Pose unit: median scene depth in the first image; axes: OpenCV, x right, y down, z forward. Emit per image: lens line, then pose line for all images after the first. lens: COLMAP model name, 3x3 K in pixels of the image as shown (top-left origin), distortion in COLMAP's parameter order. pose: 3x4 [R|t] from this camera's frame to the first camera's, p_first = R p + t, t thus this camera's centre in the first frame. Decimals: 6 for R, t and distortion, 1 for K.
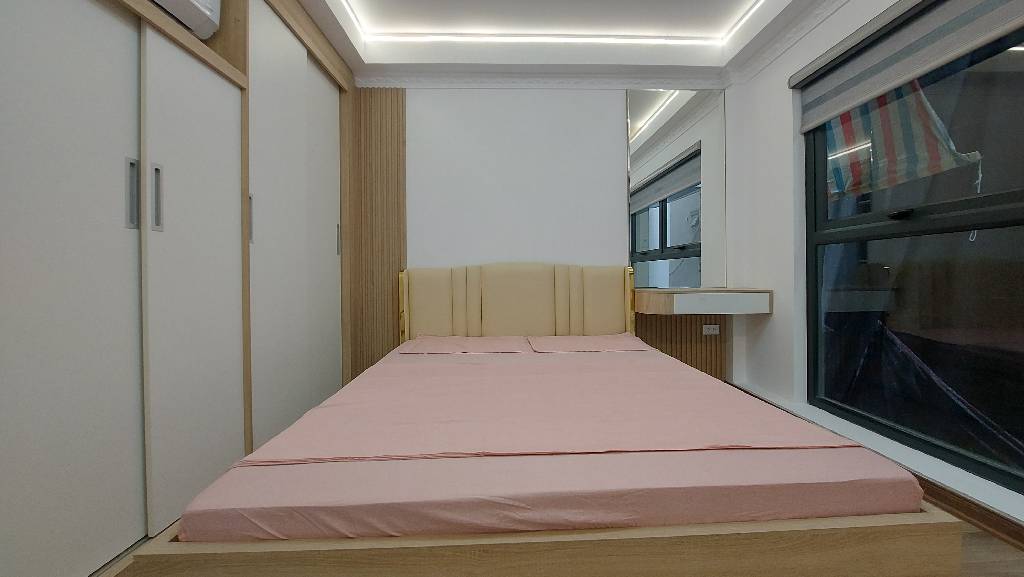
lens RADIAL K [[409.2, 0, 518.9], [0, 409.2, 279.8], [0, 0, 1]] dist [-0.013435, -0.000136]
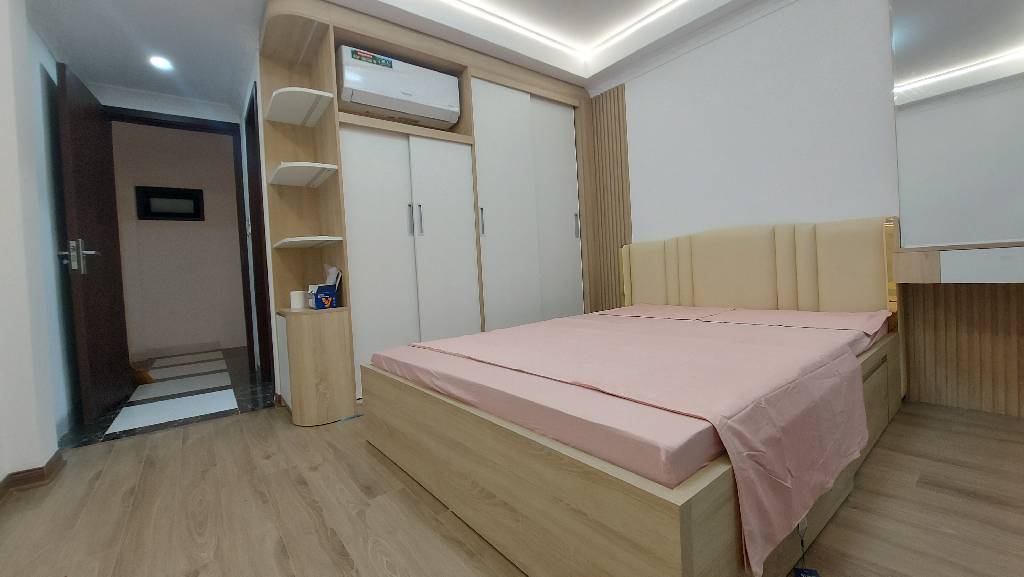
lens RADIAL K [[409.2, 0, 518.9], [0, 409.2, 279.8], [0, 0, 1]] dist [-0.013435, -0.000136]
pose [[0.585669, -0.004927, -0.810536, 0.794732], [0.042759, 0.998777, 0.024826, 0.054925], [0.809422, -0.049198, 0.585163, 0.137404]]
